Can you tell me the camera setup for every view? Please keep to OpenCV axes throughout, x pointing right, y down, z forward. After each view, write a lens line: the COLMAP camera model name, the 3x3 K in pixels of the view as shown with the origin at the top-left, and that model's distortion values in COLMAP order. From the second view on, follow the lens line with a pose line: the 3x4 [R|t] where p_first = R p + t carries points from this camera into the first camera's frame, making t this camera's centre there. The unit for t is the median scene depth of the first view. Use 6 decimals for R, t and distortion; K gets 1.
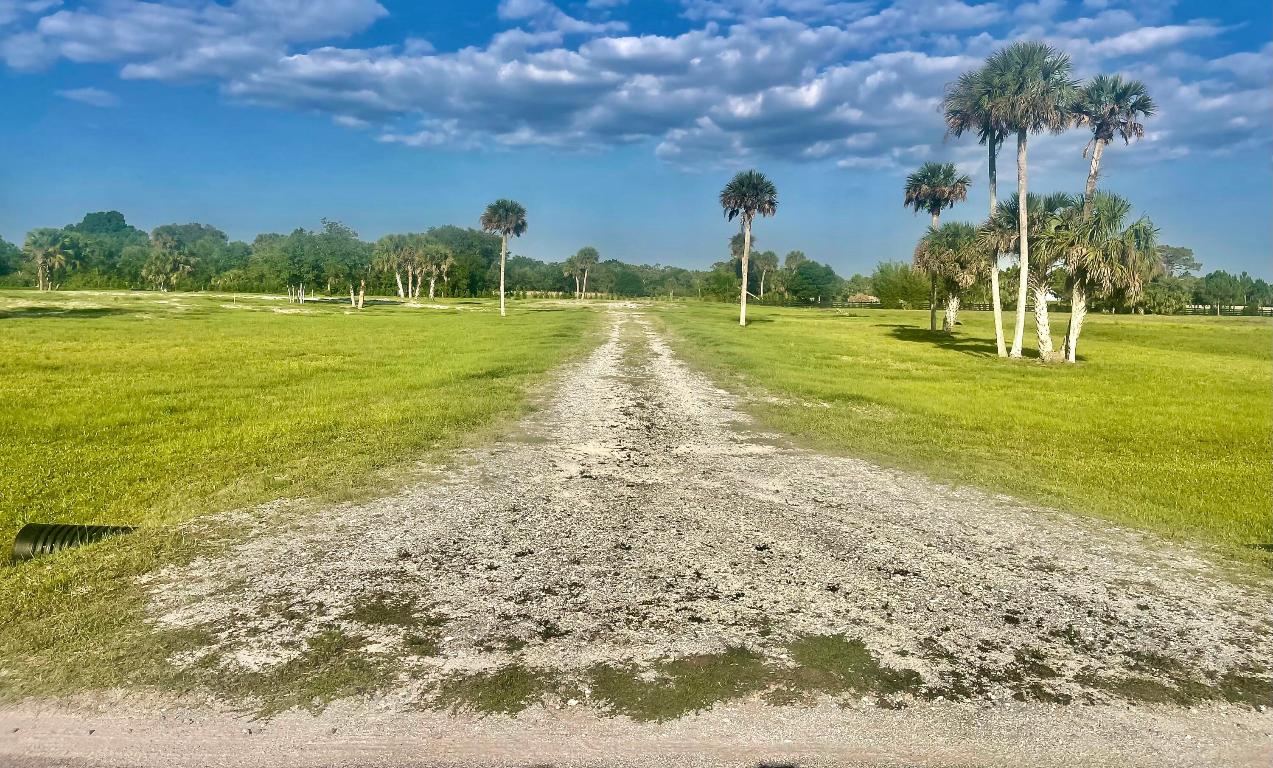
lens RADIAL K [[924.7, 0, 636.5], [0, 924.7, 384.0], [0, 0, 1]] dist [0.000227, -0.000142]
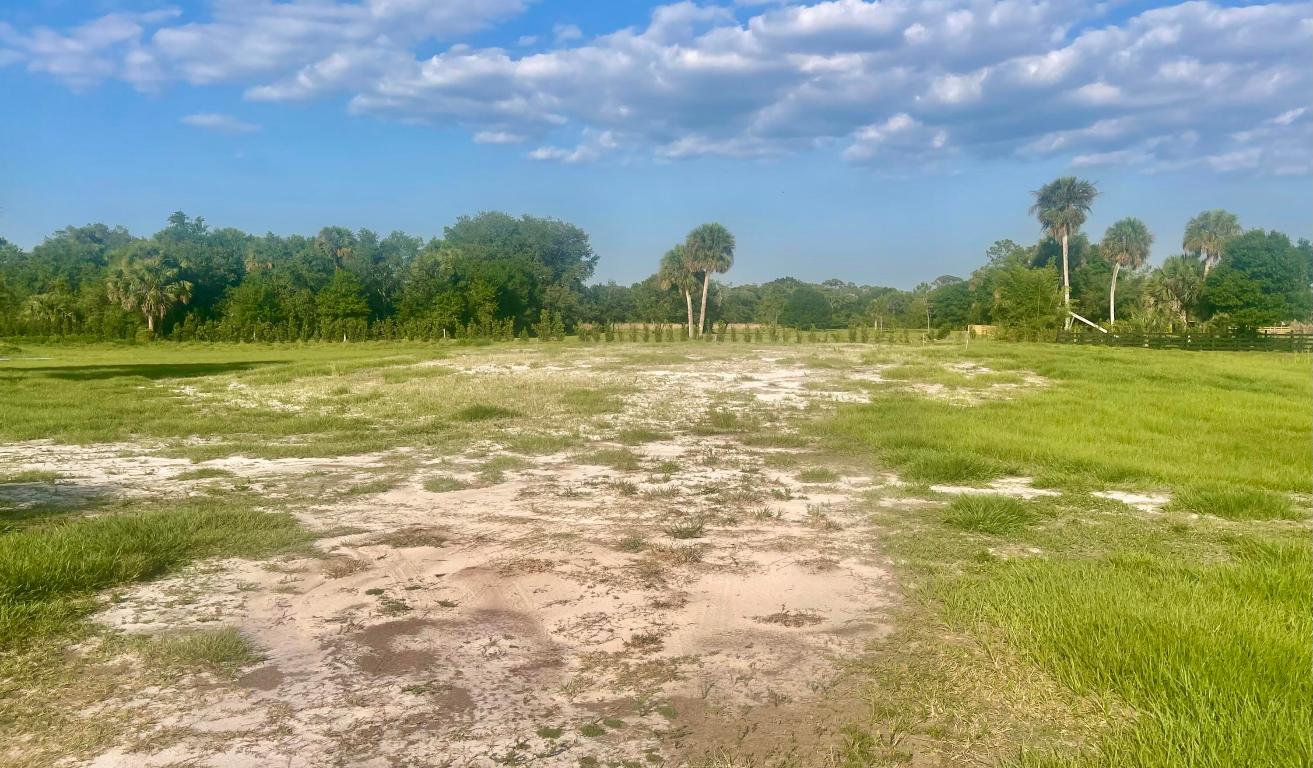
lens RADIAL K [[943.7, 0, 656.5], [0, 943.7, 384.0], [0, 0, 1]] dist [0.001417, 0.000072]
pose [[0.984245, -0.005585, -0.176721, 0.001449], [-0.001413, 0.999221, -0.039448, -0.016590], [0.176804, 0.039077, 0.983470, 0.177353]]
